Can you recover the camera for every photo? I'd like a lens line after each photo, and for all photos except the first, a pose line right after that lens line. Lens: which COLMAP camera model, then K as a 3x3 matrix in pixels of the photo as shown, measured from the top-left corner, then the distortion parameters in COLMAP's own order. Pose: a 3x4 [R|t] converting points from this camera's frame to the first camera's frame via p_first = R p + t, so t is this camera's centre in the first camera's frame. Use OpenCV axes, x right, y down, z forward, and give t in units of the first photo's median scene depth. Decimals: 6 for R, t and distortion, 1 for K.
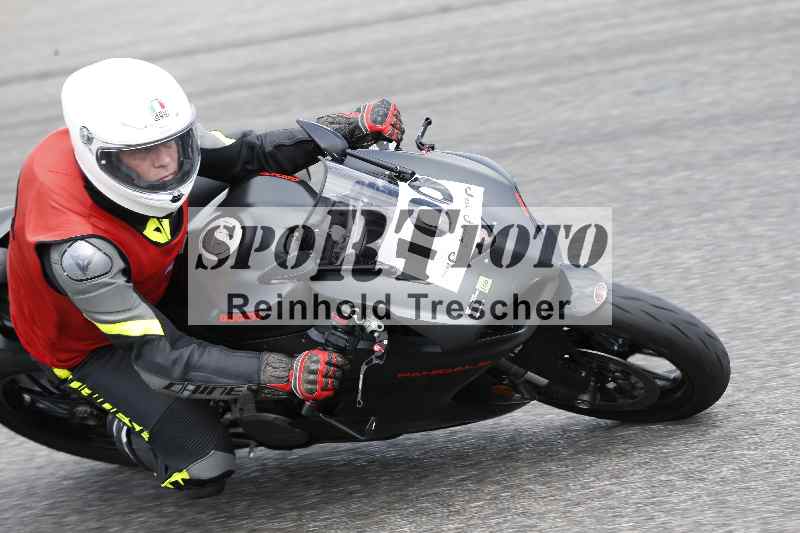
lens RADIAL K [[4564.9, 0, 403.5], [0, 4564.9, 272.4], [0, 0, 1]] dist [2.106025, 0.000000]
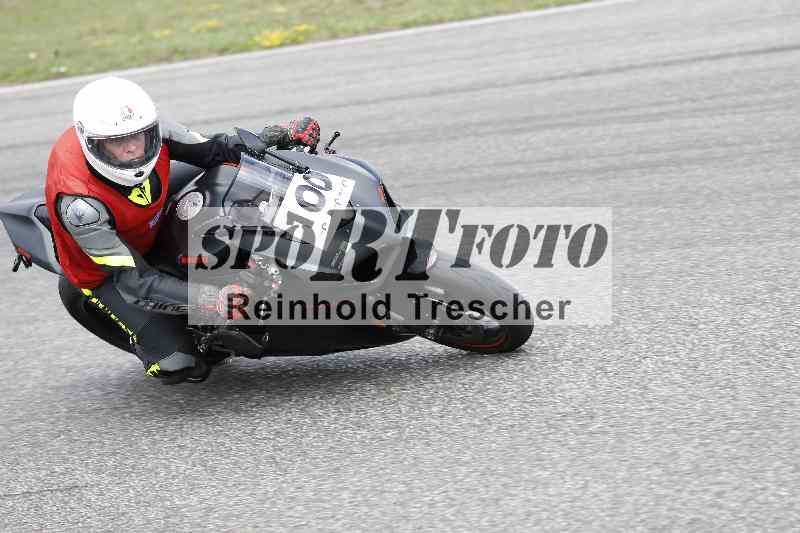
lens RADIAL K [[4564.9, 0, 392.6], [0, 4564.9, 265.2], [0, 0, 1]] dist [2.106025, 0.000000]
pose [[0.983921, 0.067133, -0.165508, 0.270980], [-0.069293, 0.997570, -0.007308, 0.017991], [0.164615, 0.018659, 0.986181, -0.432936]]
